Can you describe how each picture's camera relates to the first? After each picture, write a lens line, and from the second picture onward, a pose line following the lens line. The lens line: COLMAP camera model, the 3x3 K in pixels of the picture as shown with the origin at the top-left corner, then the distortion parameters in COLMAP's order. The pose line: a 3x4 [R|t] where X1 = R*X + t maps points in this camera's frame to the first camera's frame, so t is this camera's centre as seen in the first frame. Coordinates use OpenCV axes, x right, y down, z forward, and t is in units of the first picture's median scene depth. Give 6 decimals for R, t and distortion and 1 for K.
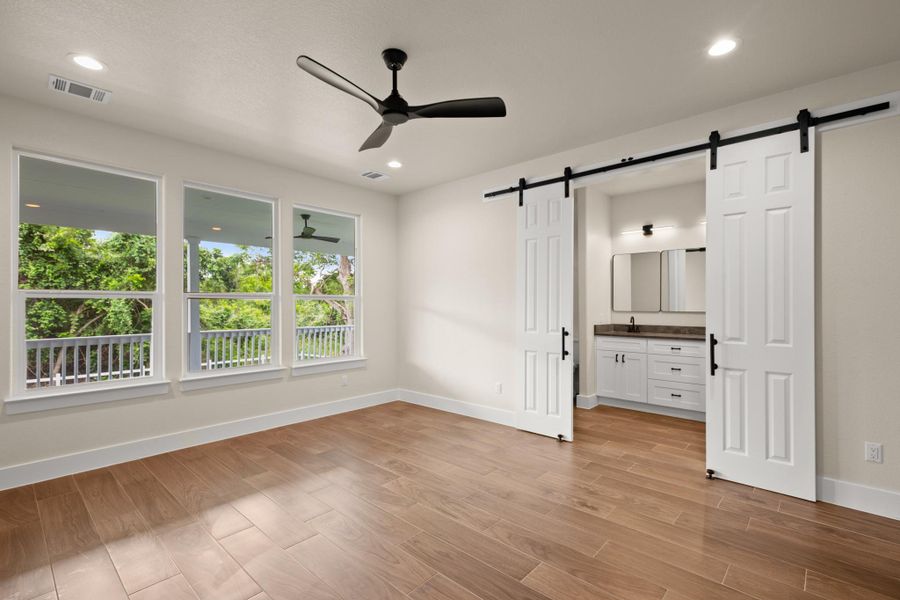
lens RADIAL K [[408.5, 0, 458.1], [0, 408.5, 300.8], [0, 0, 1]] dist [-0.002625, -0.001674]
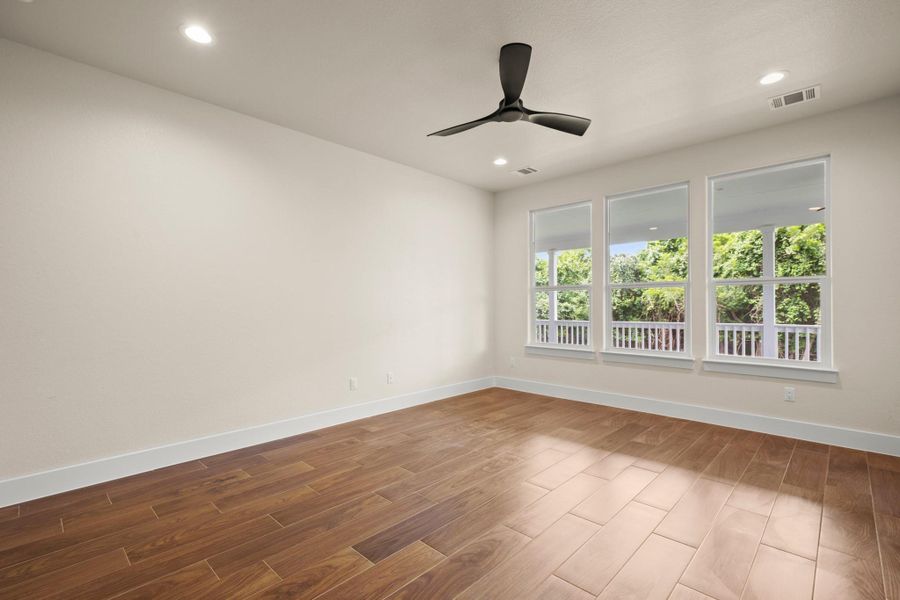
lens RADIAL K [[401.3, 0, 457.3], [0, 401.3, 307.0], [0, 0, 1]] dist [0.002289, 0.000852]
pose [[-0.020241, 0.007096, -0.999770, 0.144353], [0.012558, 0.999898, 0.006843, 0.008916], [0.999716, -0.012417, -0.020328, 0.136187]]
